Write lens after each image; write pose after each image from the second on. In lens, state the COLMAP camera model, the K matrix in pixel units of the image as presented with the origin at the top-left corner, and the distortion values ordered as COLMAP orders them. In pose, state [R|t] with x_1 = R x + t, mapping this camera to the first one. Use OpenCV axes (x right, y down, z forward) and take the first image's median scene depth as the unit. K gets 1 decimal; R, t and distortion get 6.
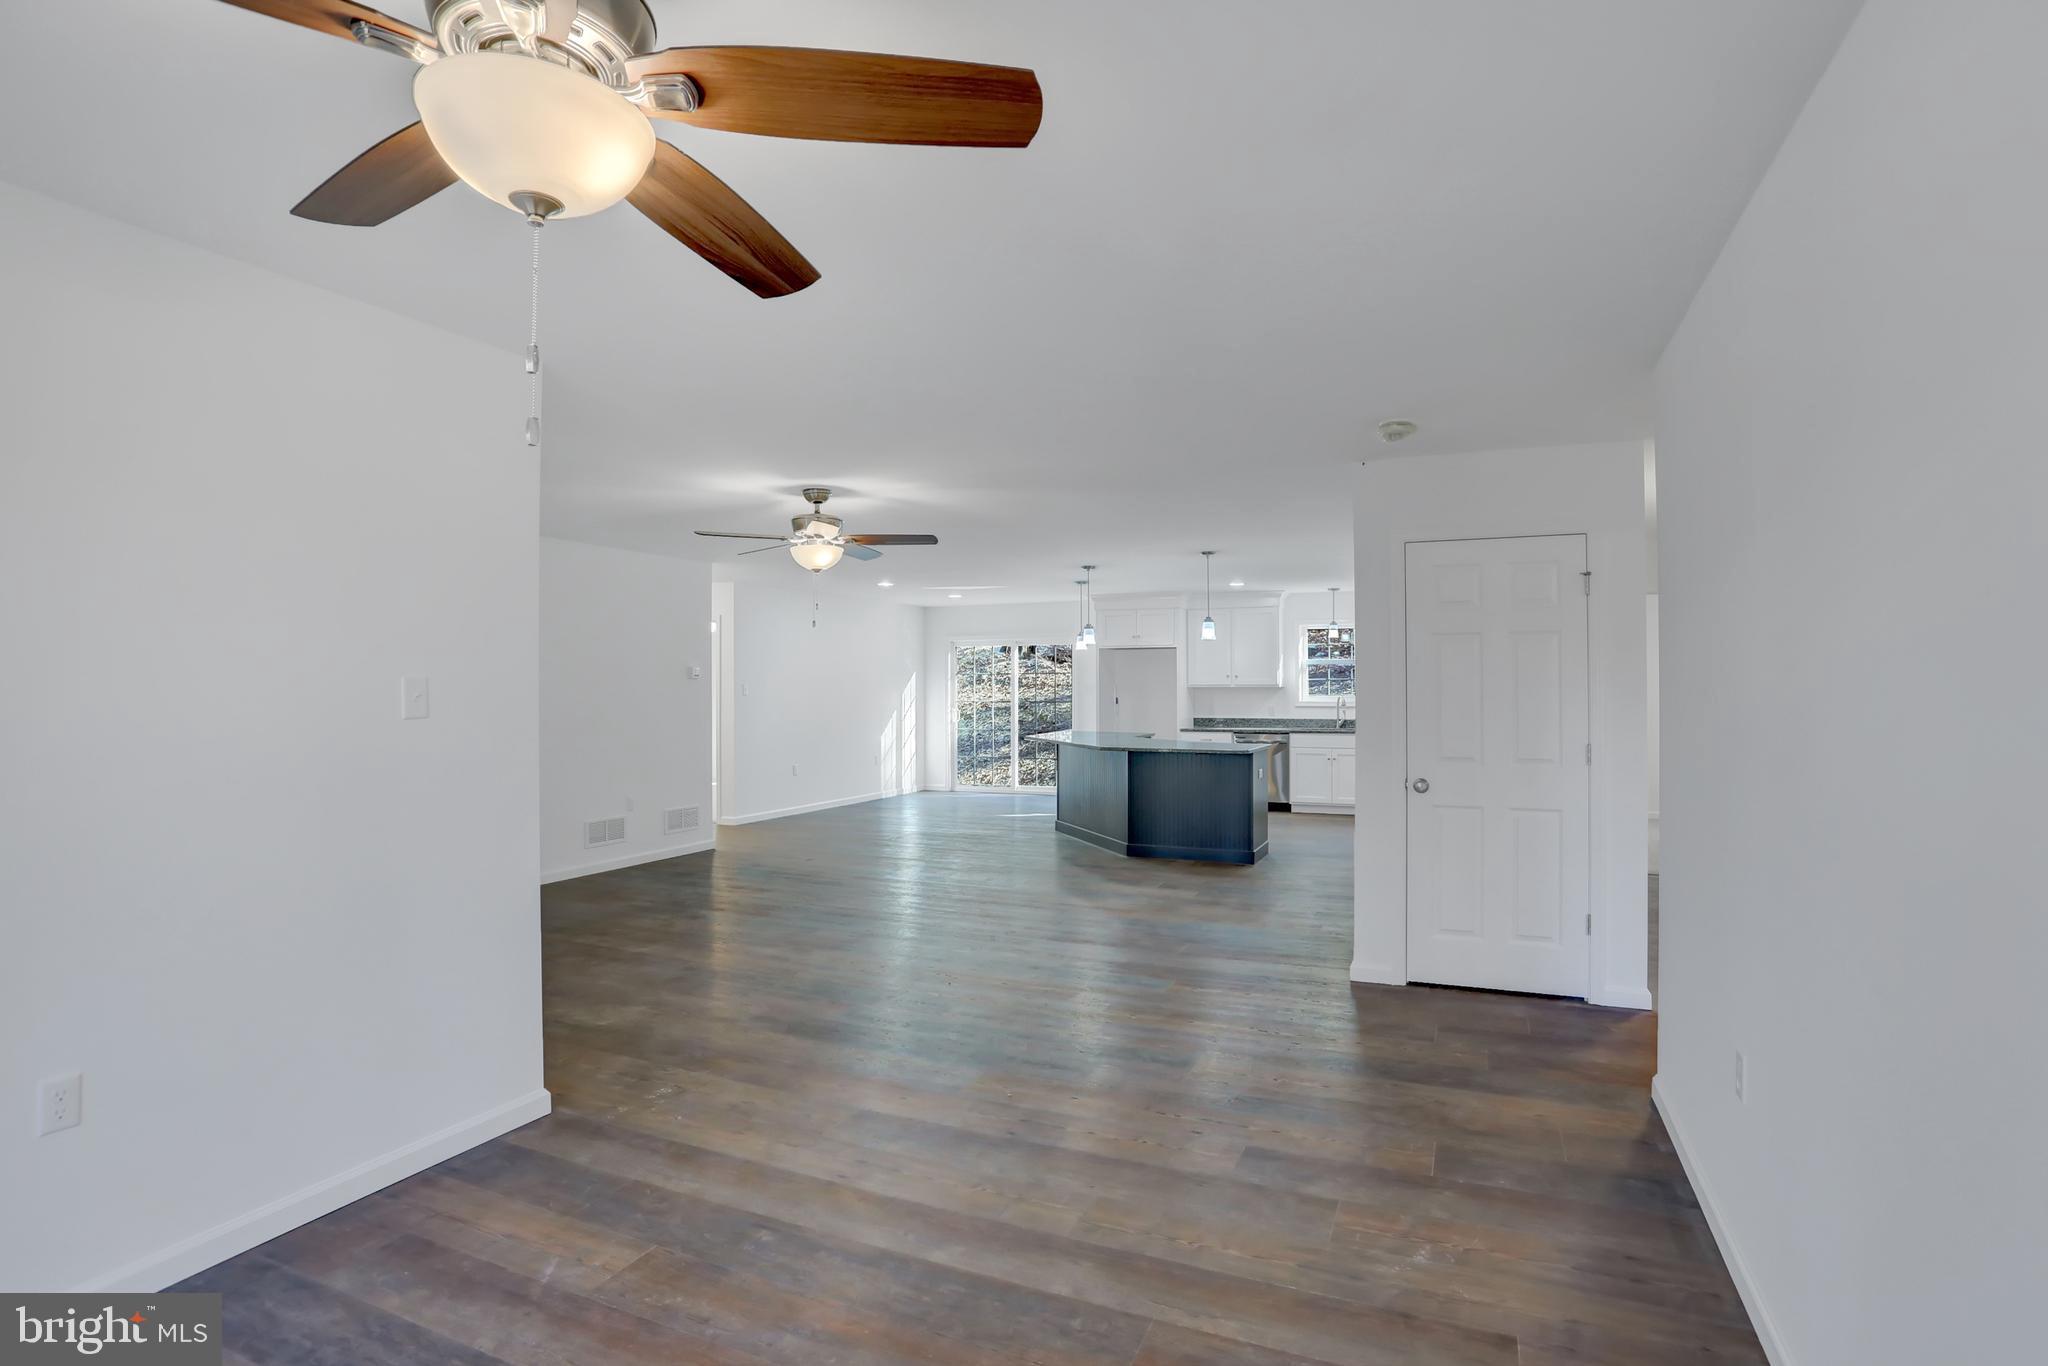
lens RADIAL K [[1018.5, 0, 1049.0], [0, 1018.5, 681.6], [0, 0, 1]] dist [-0.085835, 0.038949]
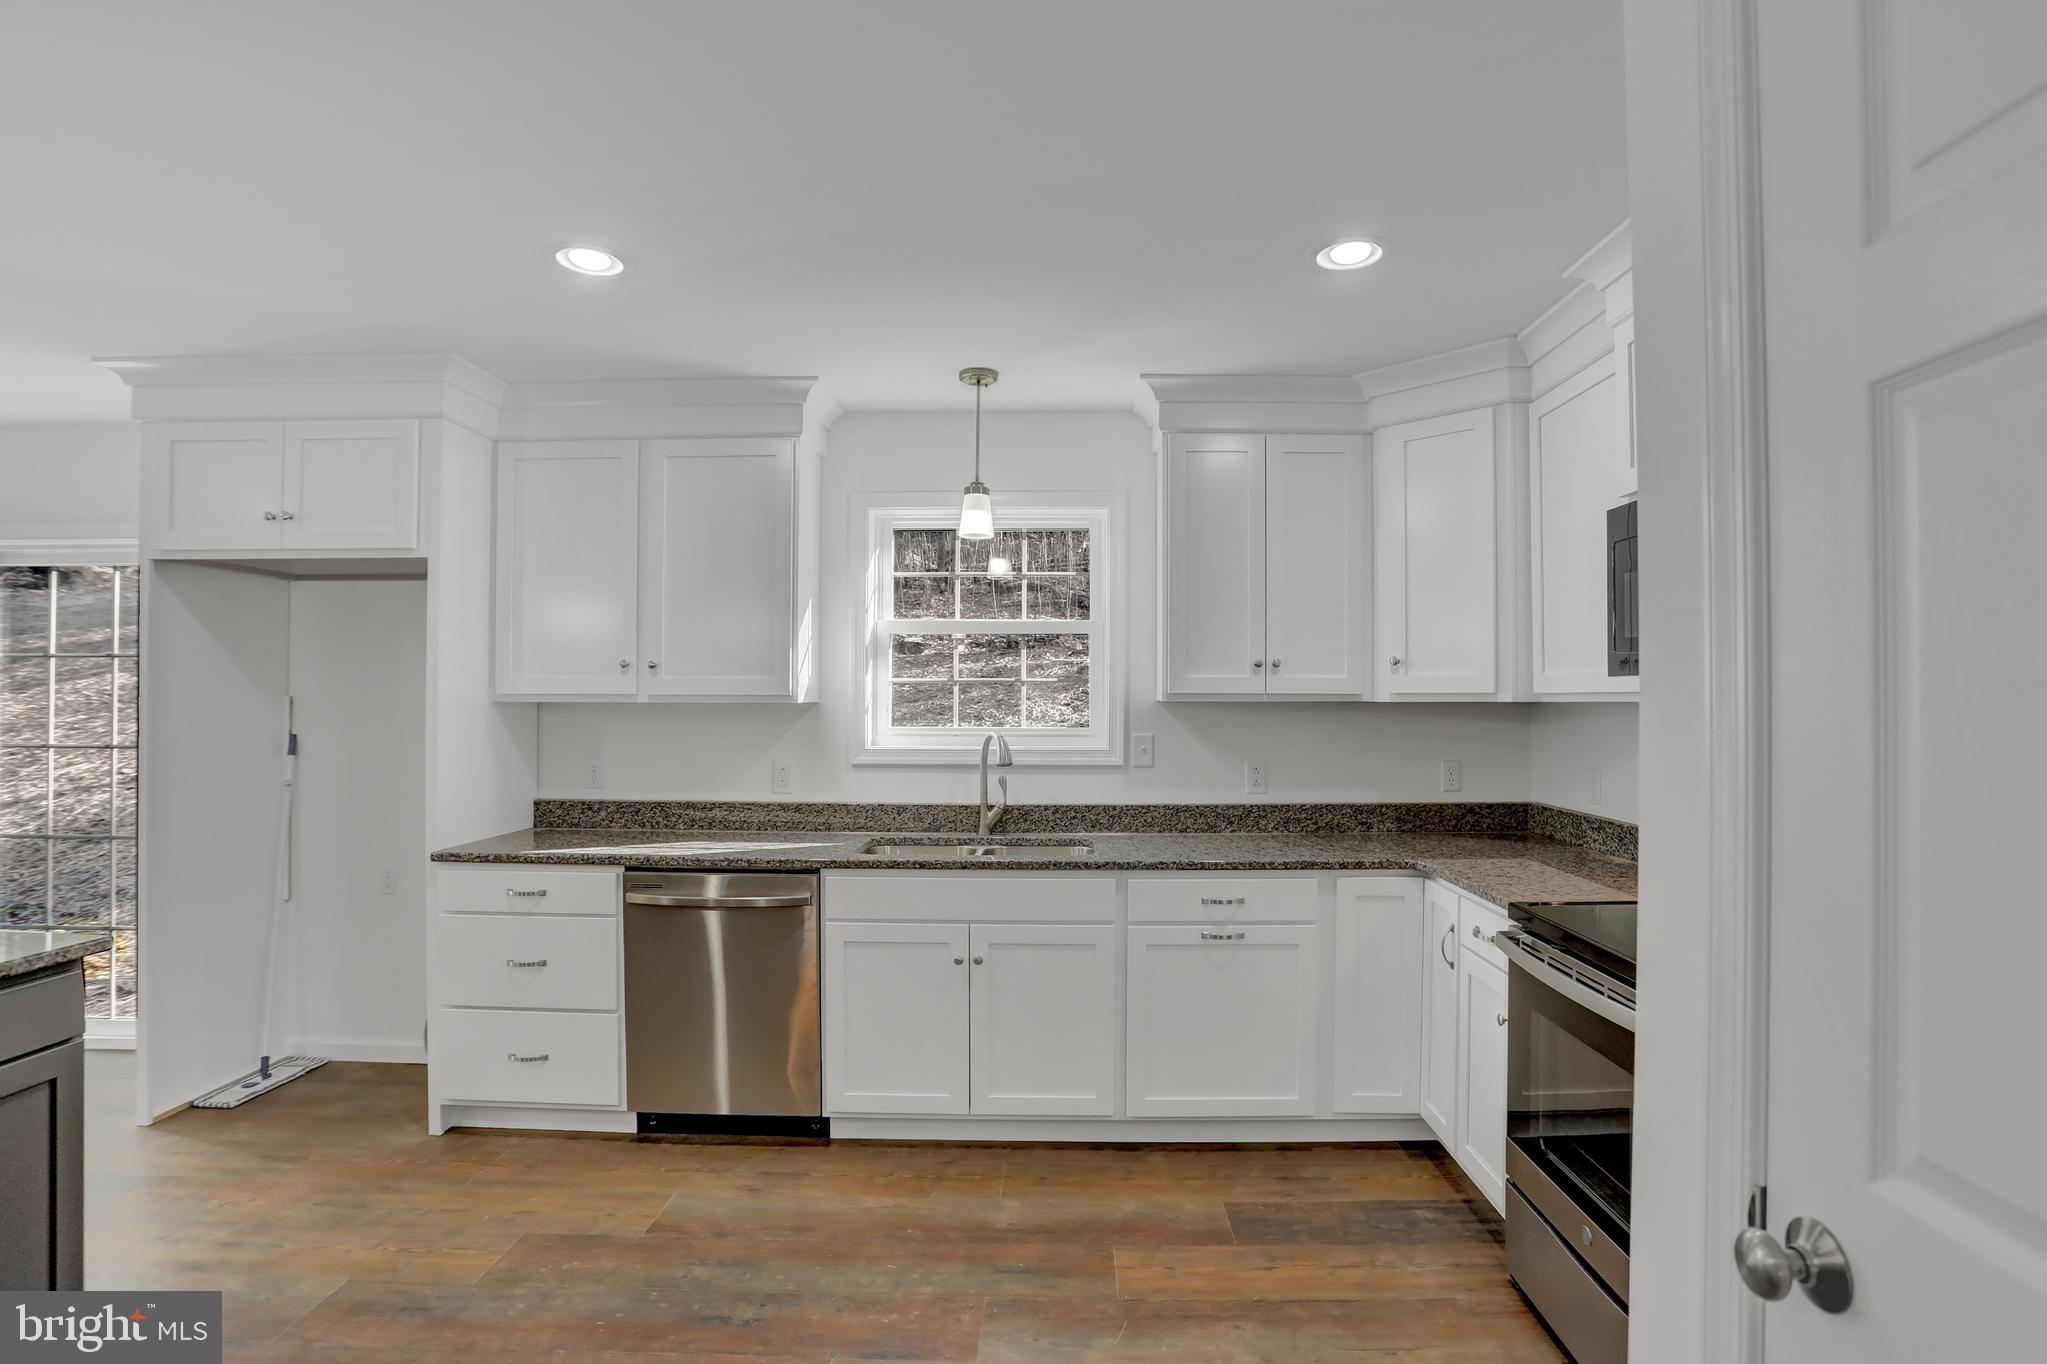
lens RADIAL K [[1018.0, 0, 1048.5], [0, 1018.0, 680.6], [0, 0, 1]] dist [-0.085835, 0.038949]
pose [[0.926881, 0.011606, 0.375176, 0.181210], [-0.006297, 0.999862, -0.015376, 0.002789], [-0.375302, 0.011889, 0.926826, 0.684488]]
